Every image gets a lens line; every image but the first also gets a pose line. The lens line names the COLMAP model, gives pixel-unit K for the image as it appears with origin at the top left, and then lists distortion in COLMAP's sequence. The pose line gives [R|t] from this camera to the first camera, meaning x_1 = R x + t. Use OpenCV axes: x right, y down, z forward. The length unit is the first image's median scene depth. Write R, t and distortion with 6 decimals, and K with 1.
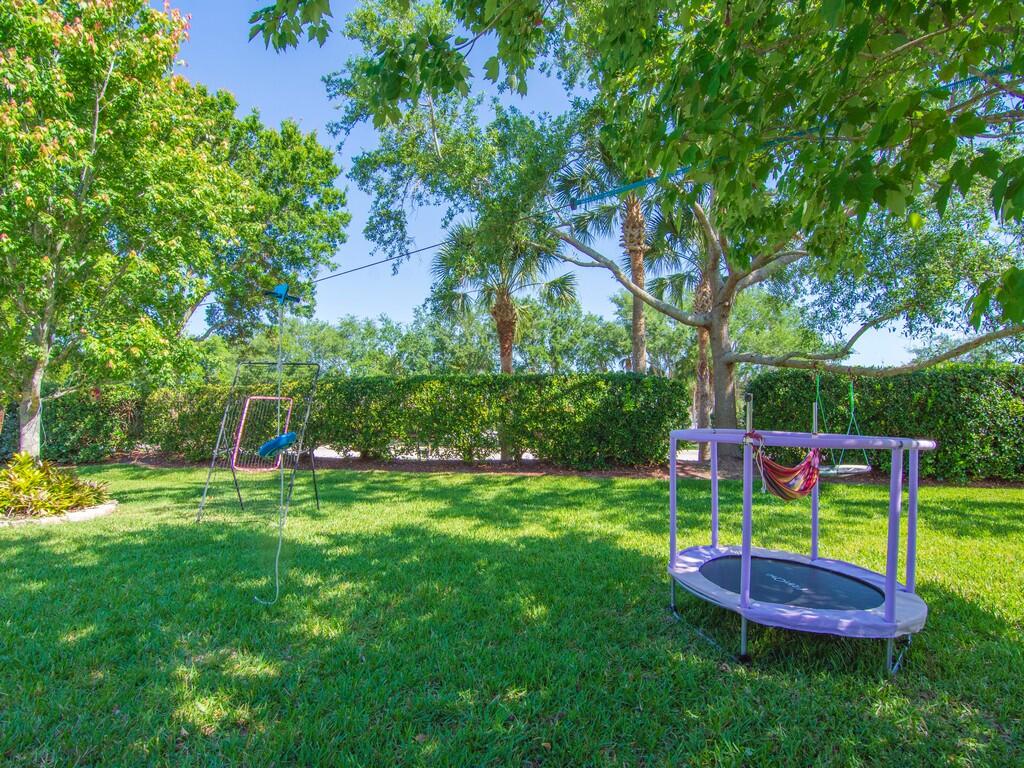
lens RADIAL K [[494.7, 0, 502.7], [0, 494.7, 389.3], [0, 0, 1]] dist [-0.004622, -0.010442]
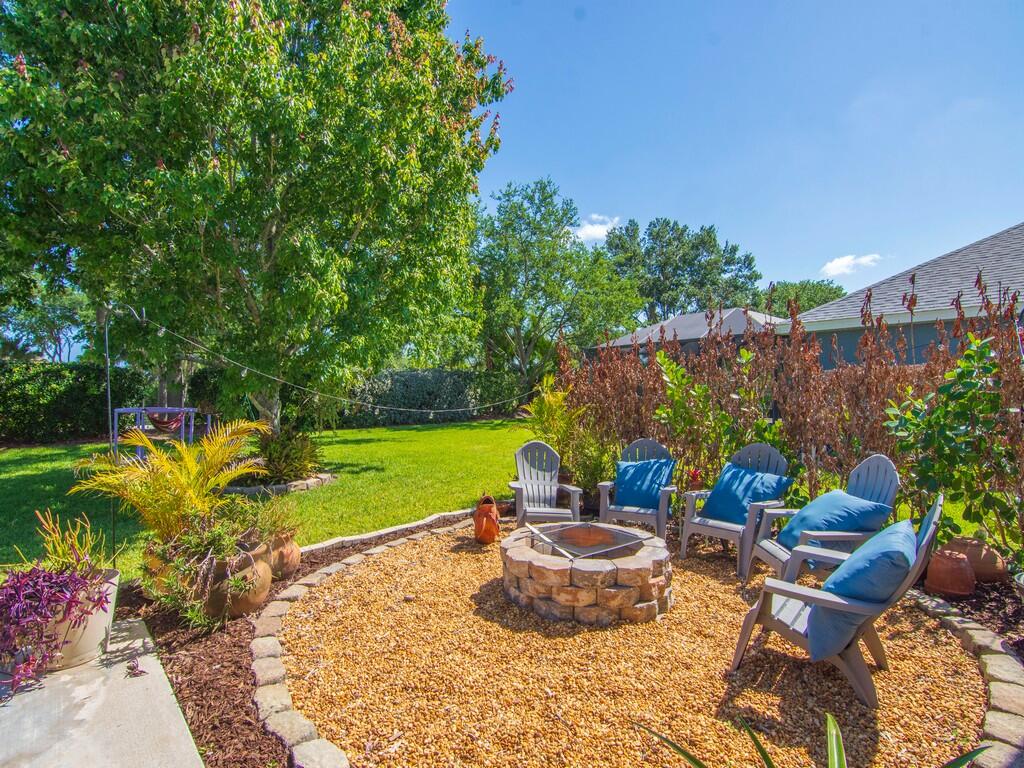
lens RADIAL K [[494.7, 0, 502.7], [0, 494.7, 389.3], [0, 0, 1]] dist [-0.004622, -0.010442]
pose [[0.581689, -0.007175, 0.813380, -0.165069], [-0.037938, 0.998634, 0.035940, -0.054969], [-0.812526, -0.051764, 0.580622, -0.616746]]
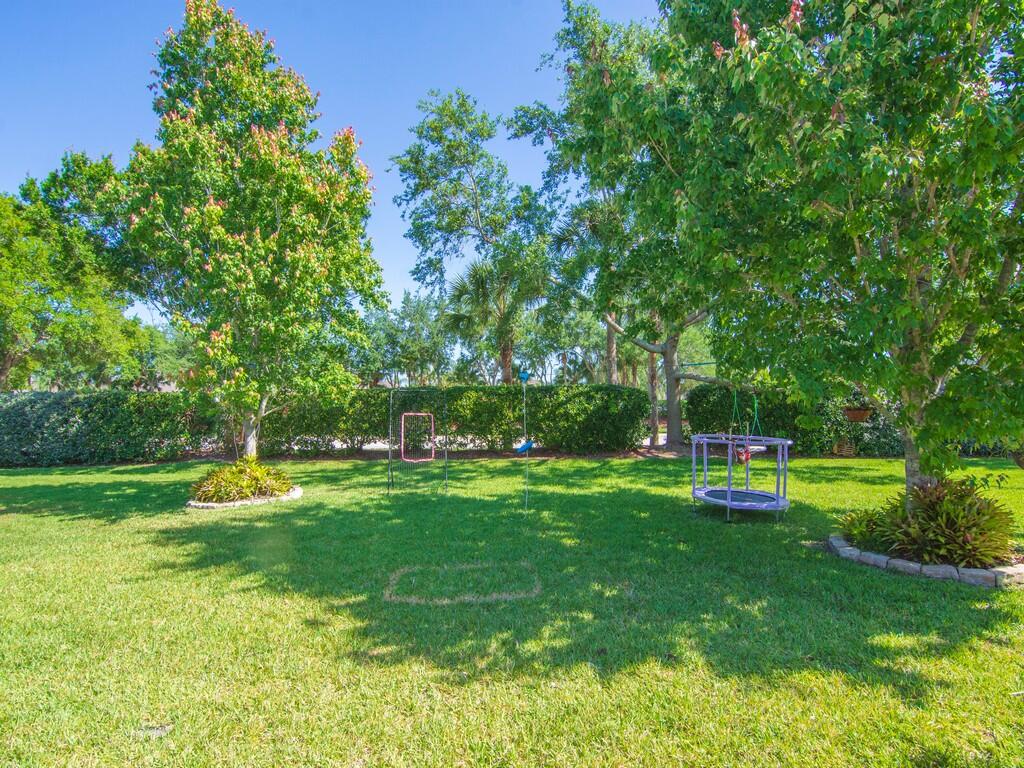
lens RADIAL K [[494.7, 0, 502.7], [0, 494.7, 389.3], [0, 0, 1]] dist [-0.004622, -0.010442]
pose [[0.986969, -0.008234, 0.160697, -0.285957], [0.003392, 0.999533, 0.030384, -0.066965], [-0.160872, -0.029443, 0.986536, -0.357645]]
